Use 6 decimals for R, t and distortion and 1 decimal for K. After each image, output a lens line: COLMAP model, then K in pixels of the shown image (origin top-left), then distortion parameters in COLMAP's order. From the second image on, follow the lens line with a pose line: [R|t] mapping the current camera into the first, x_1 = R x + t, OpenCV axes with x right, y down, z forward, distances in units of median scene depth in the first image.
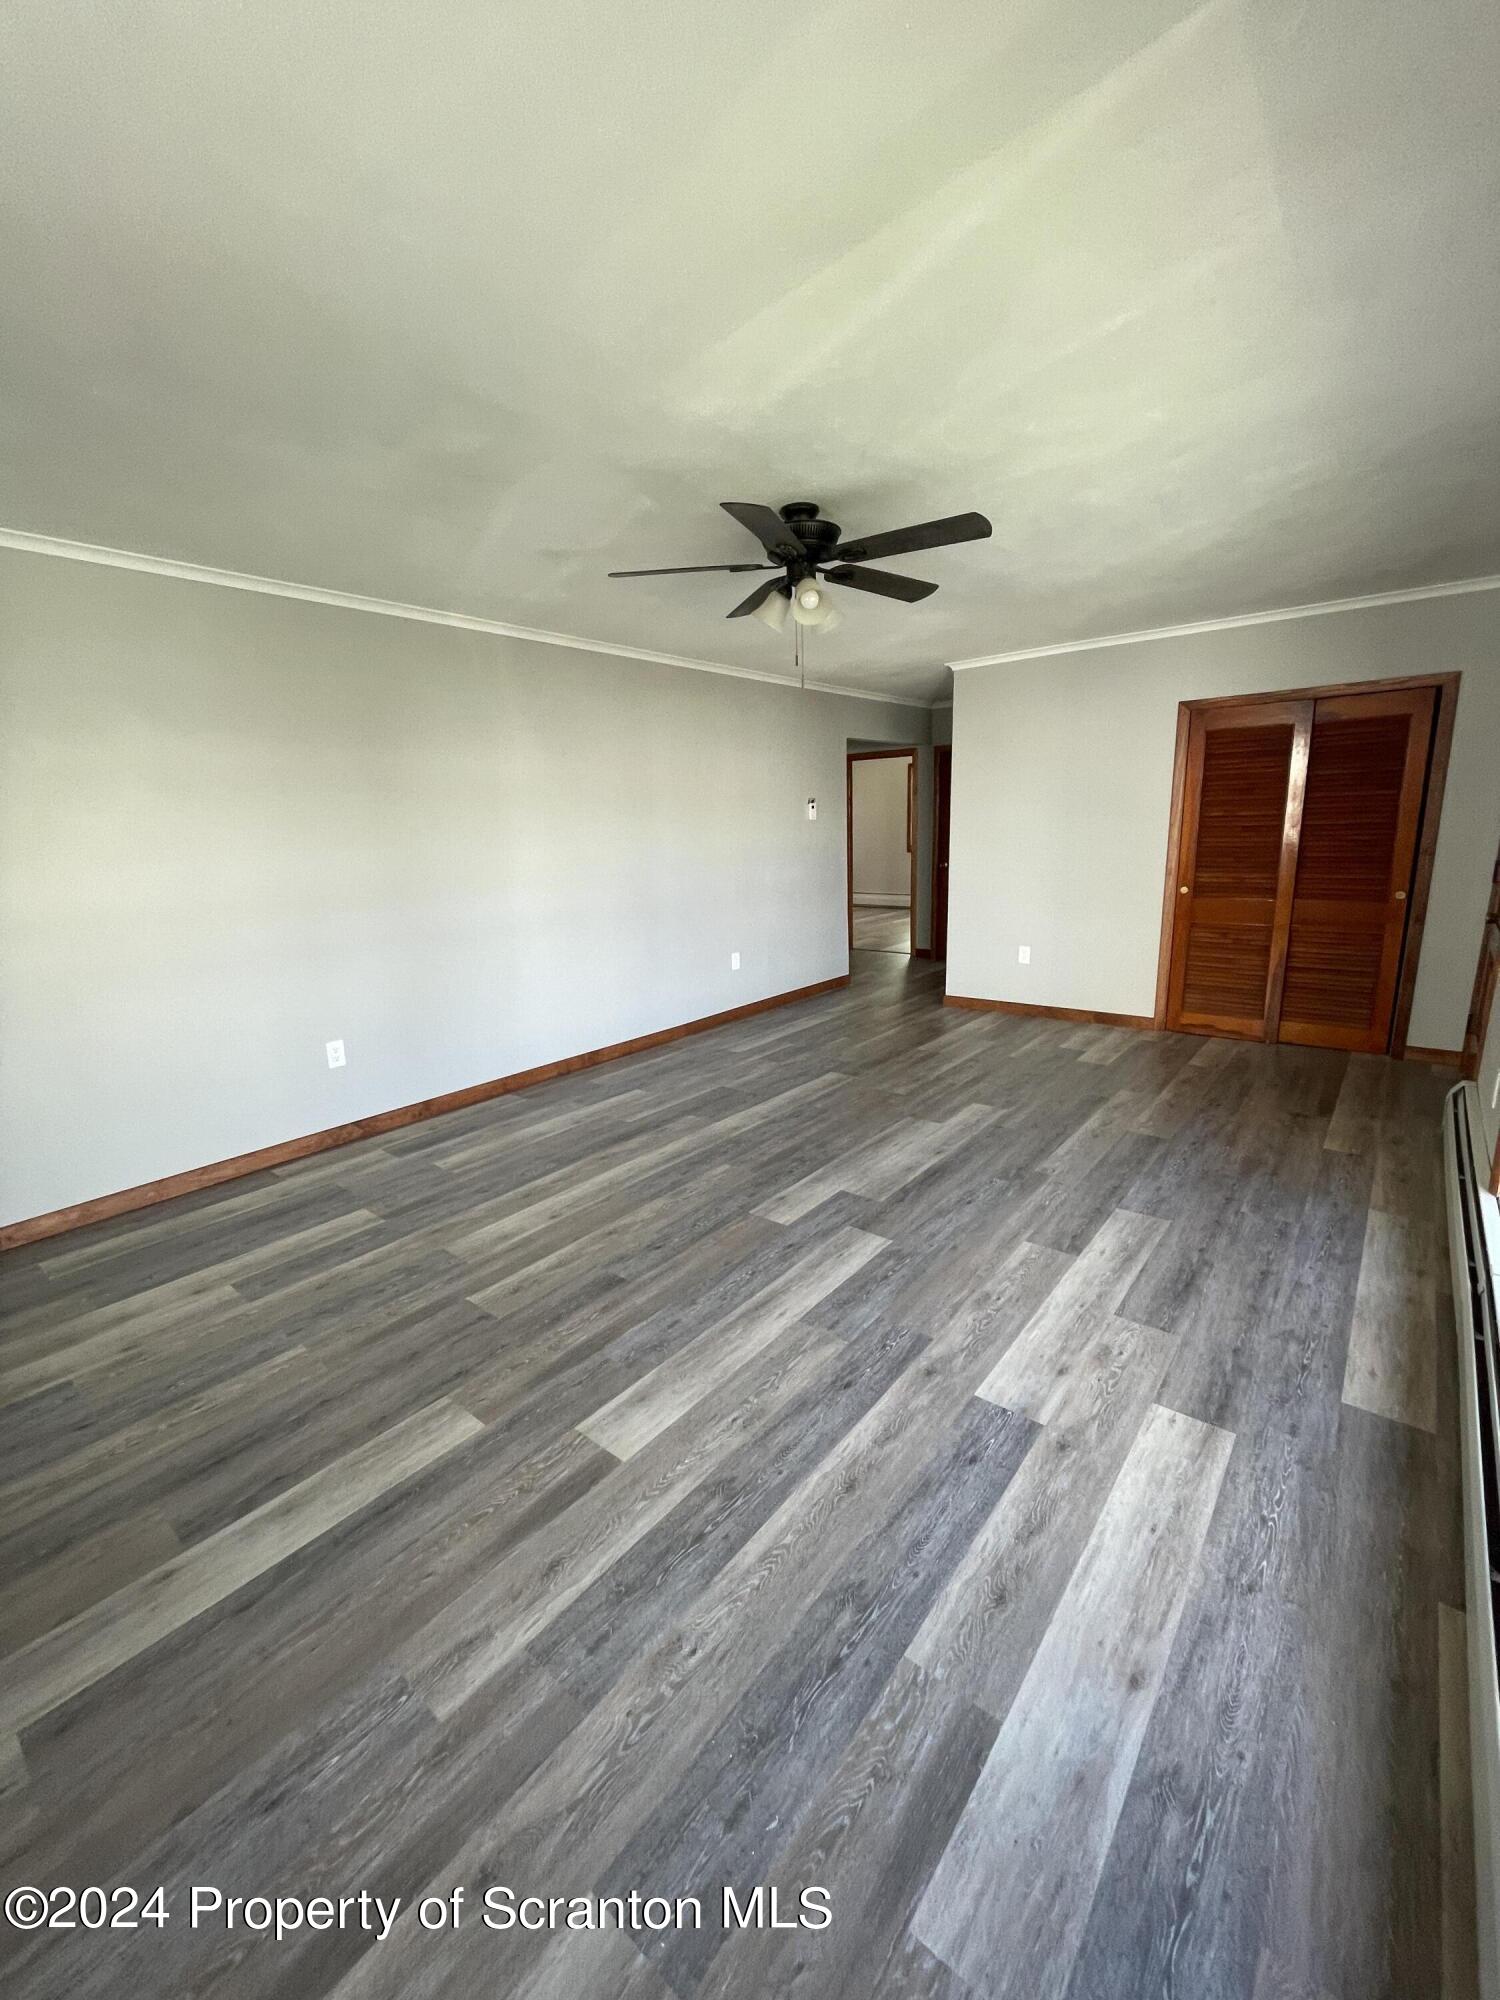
lens RADIAL K [[812.0, 0, 755.0], [0, 812.0, 1001.9], [0, 0, 1]] dist [-0.001014, -0.000362]
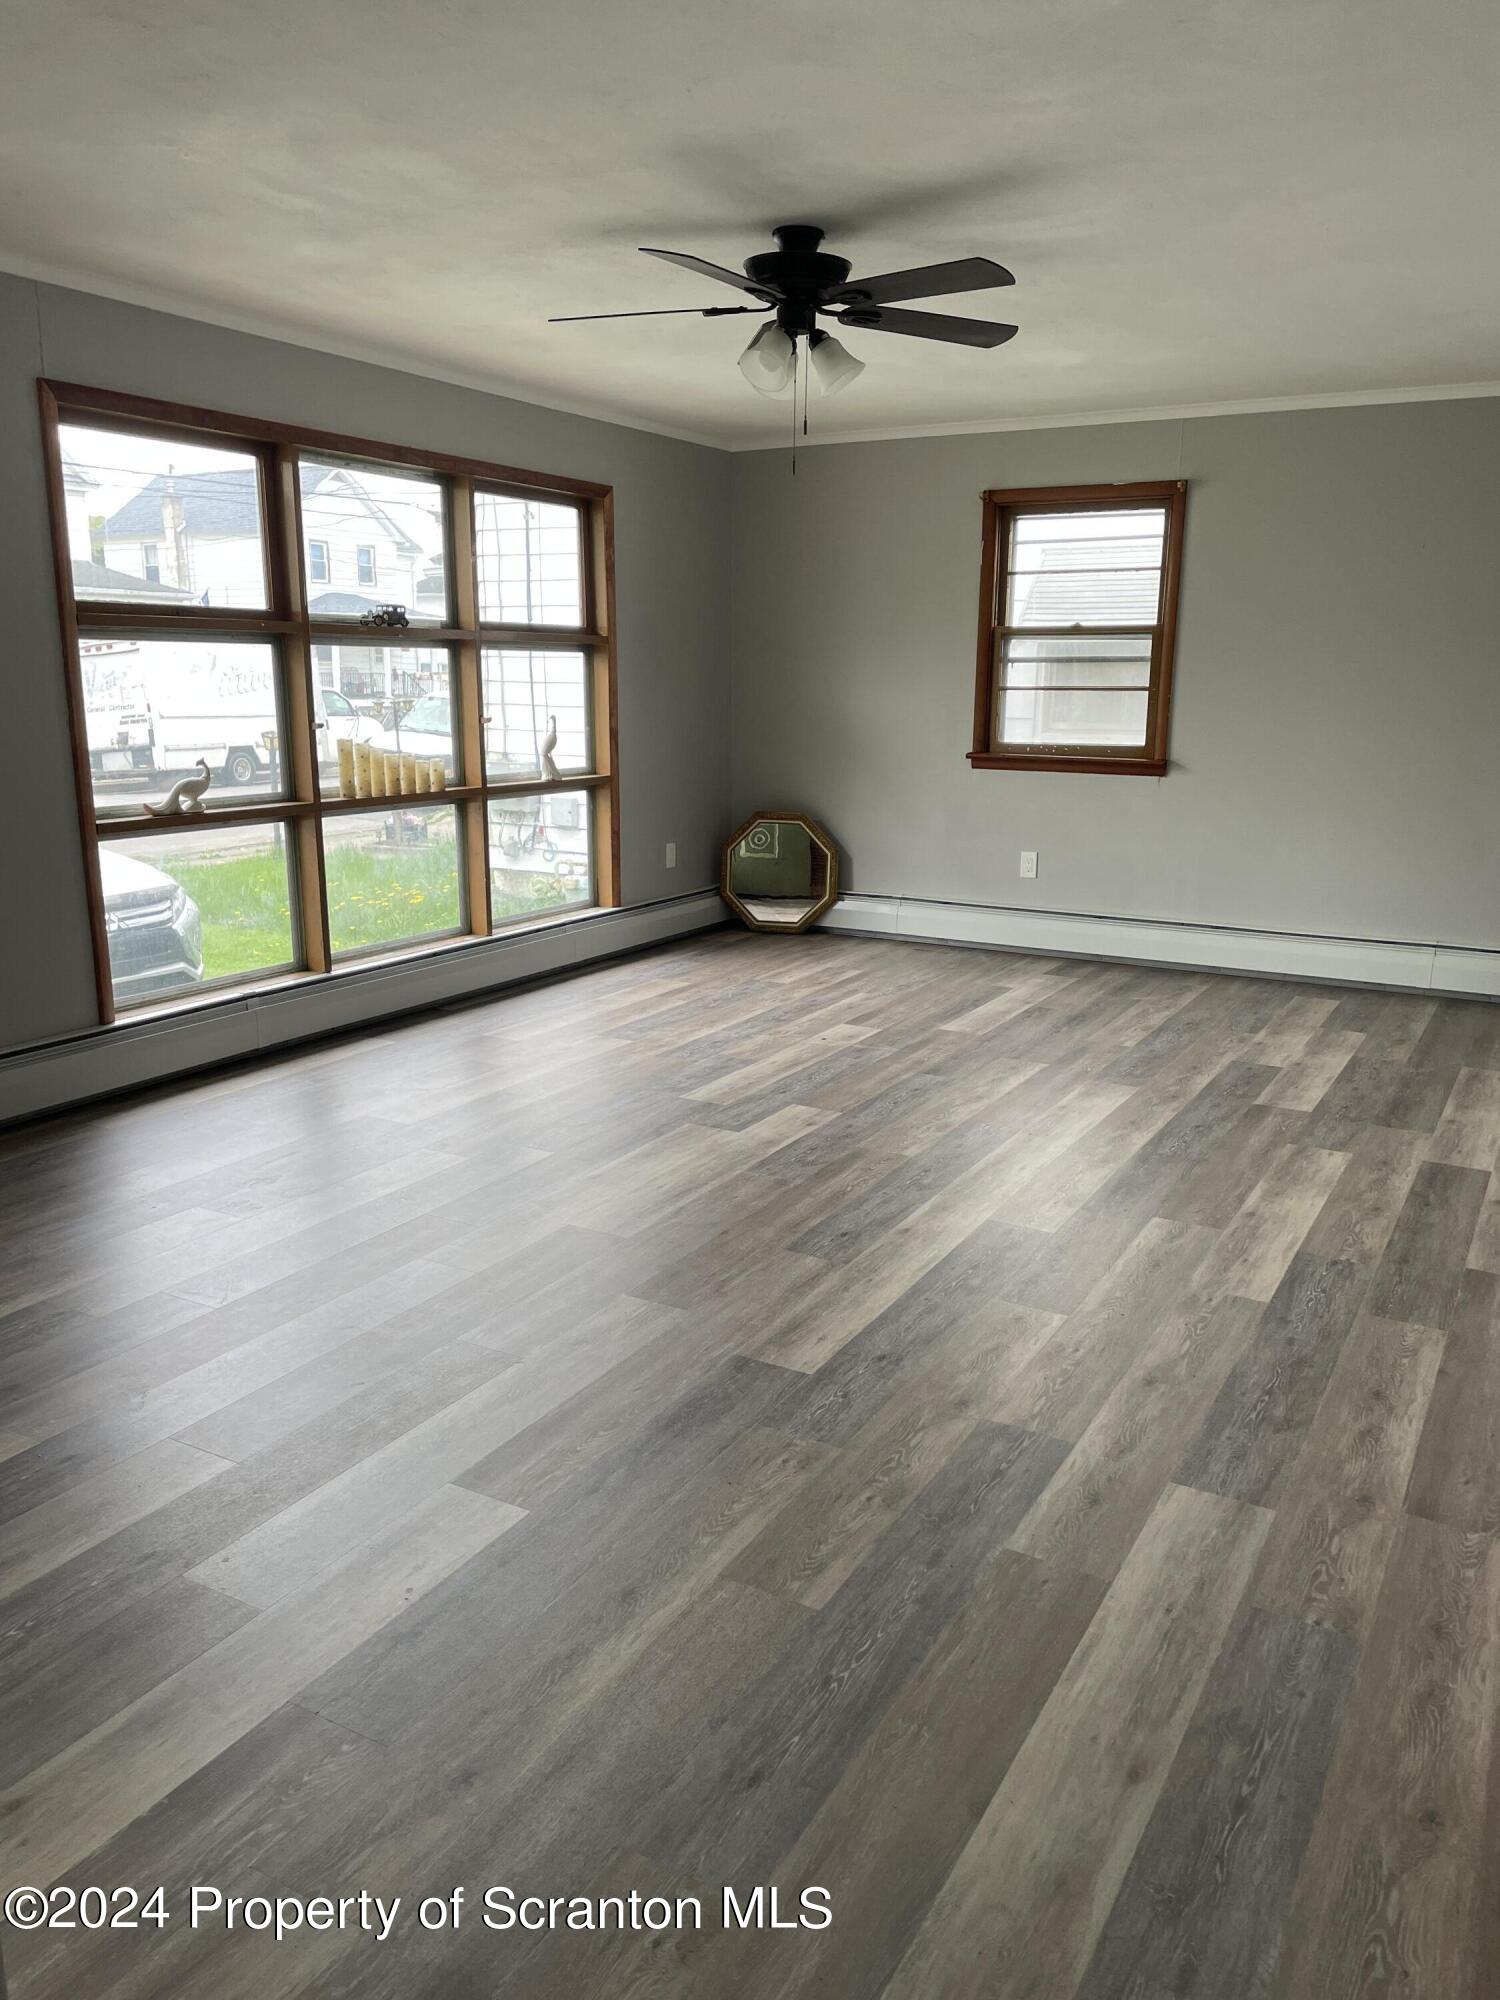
lens RADIAL K [[1493.4, 0, 753.1], [0, 1493.4, 996.5], [0, 0, 1]] dist [0.110827, -0.157794]
pose [[-0.985209, 0.057563, -0.161401, 0.318352], [-0.016712, 0.905124, 0.424820, -0.497539], [0.170542, 0.421233, -0.890774, 2.236588]]
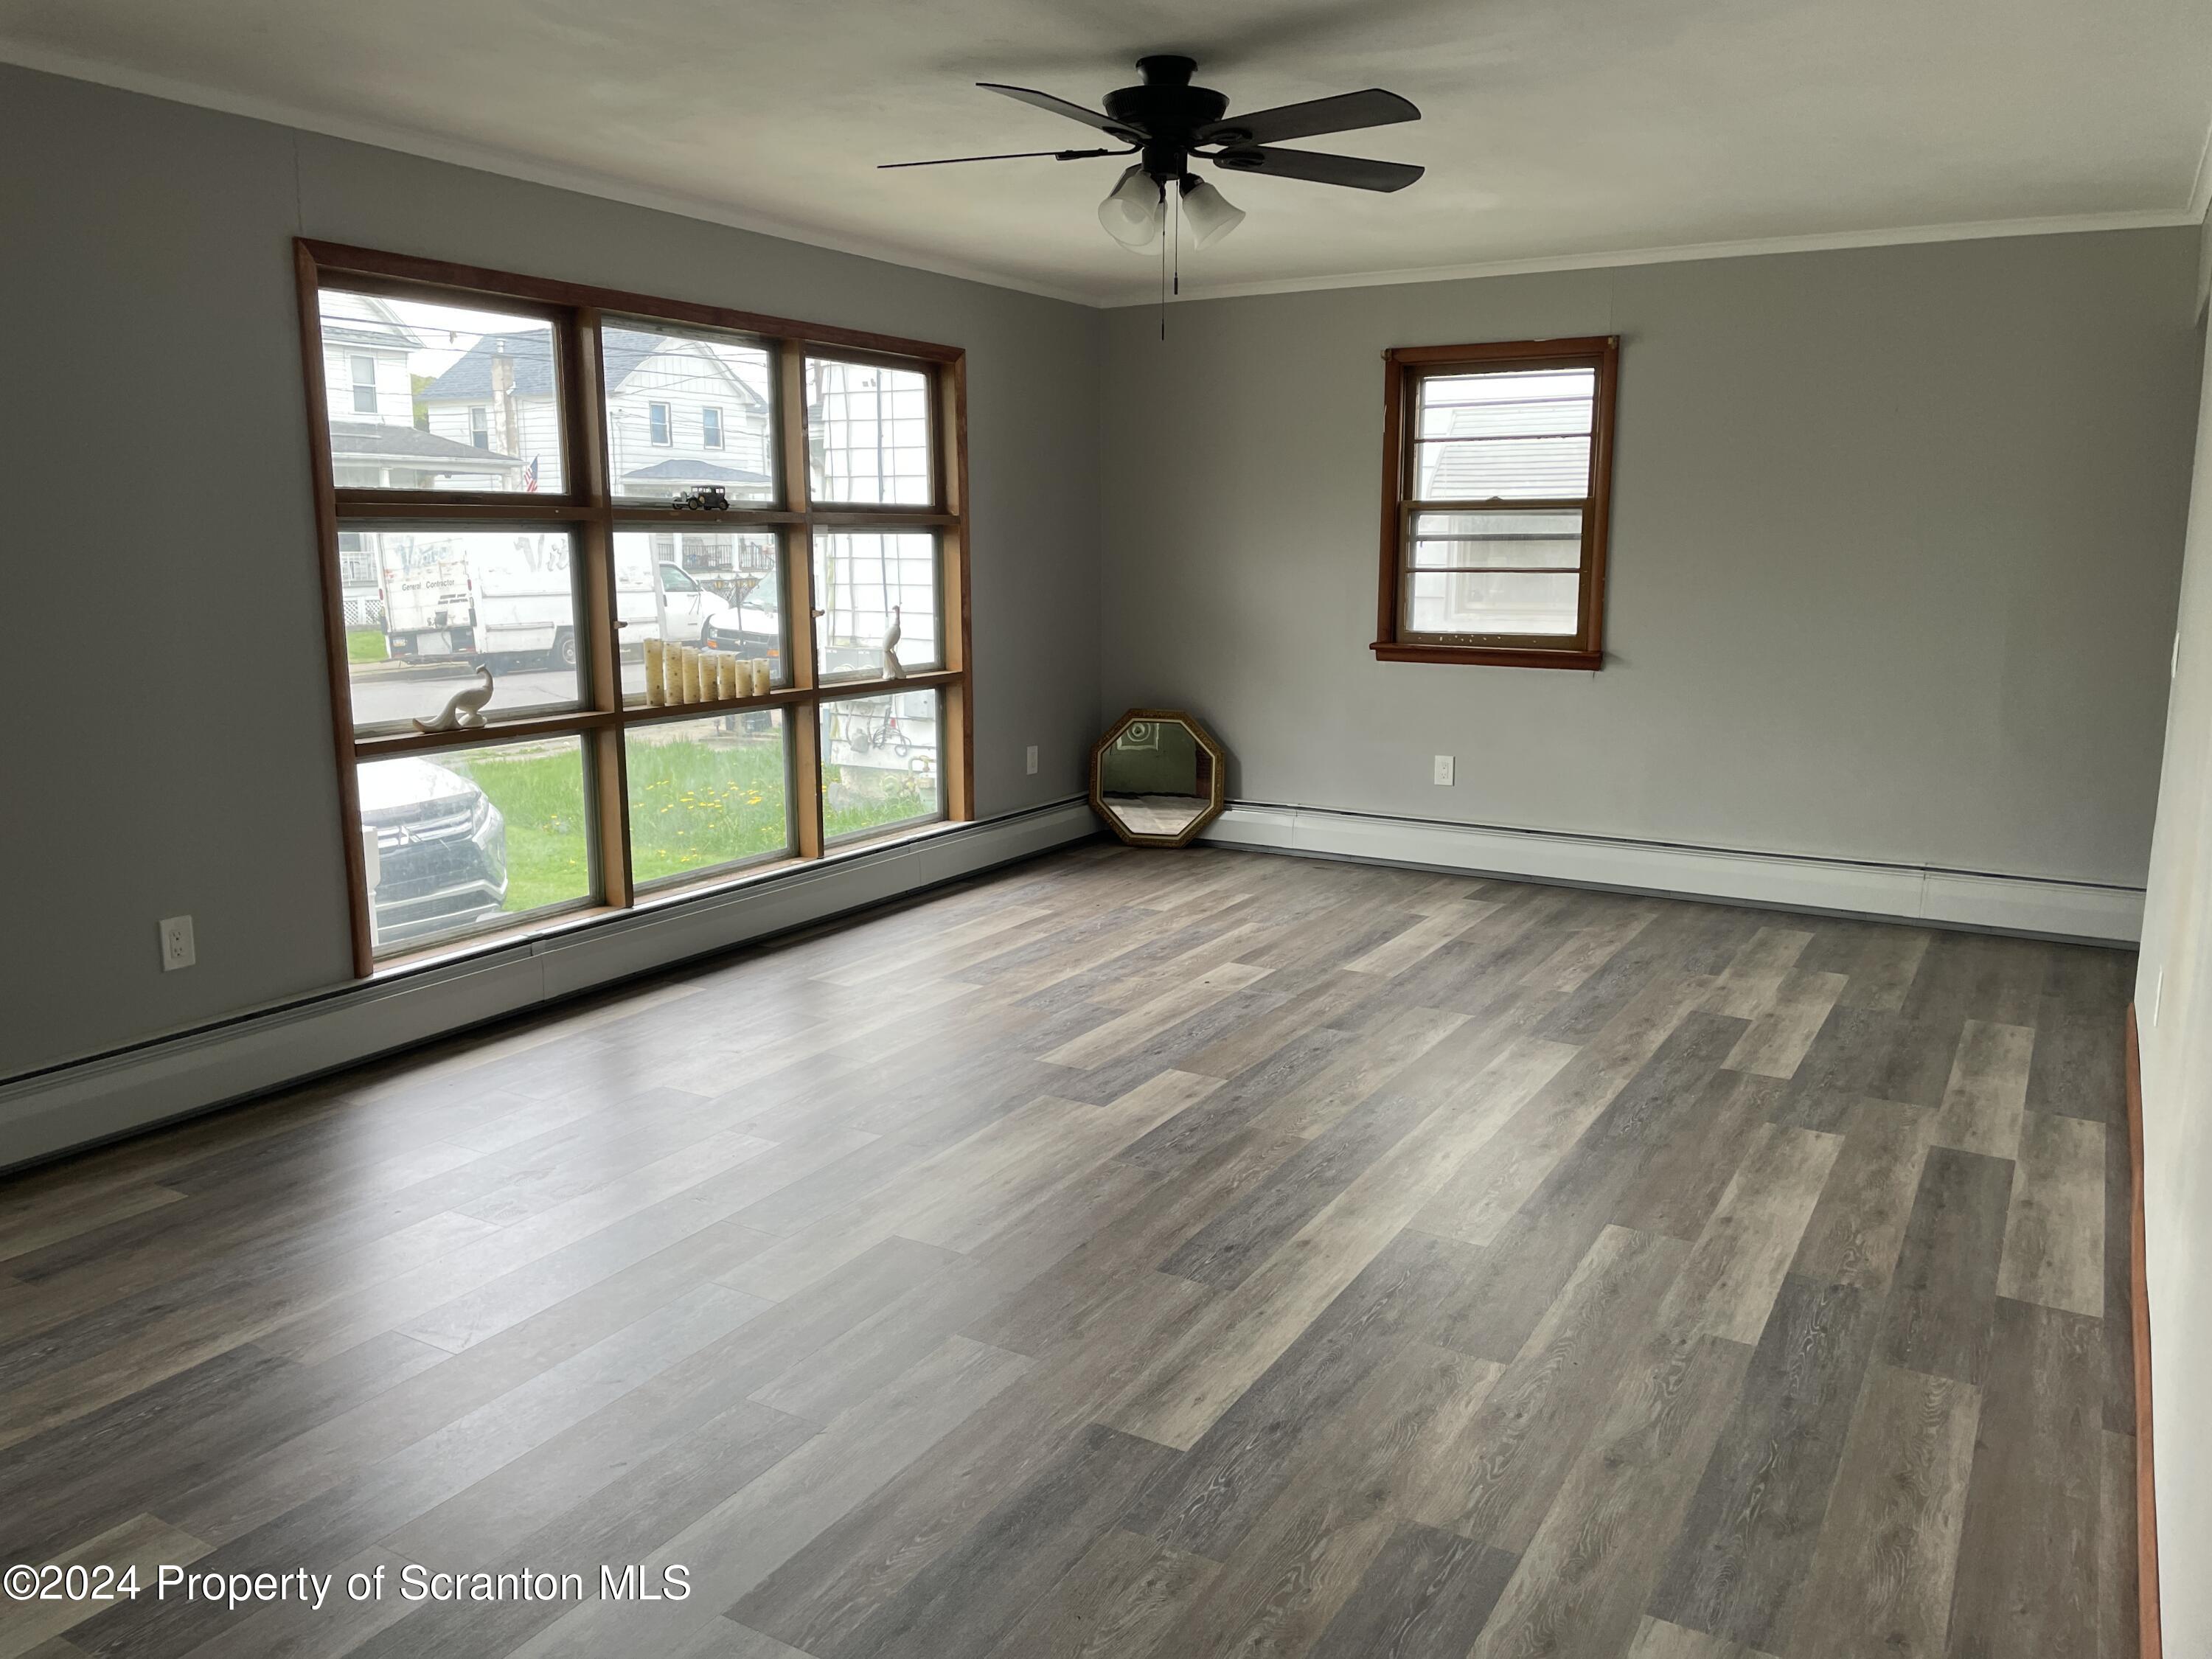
lens RADIAL K [[1651.7, 0, 1105.3], [0, 1651.7, 801.1], [0, 0, 1]] dist [0.110827, -0.157794]
pose [[-0.987905, 0.052699, -0.145829, 0.287732], [-0.005870, 0.927090, 0.374793, -0.496754], [0.154948, 0.371116, -0.915568, 2.138800]]
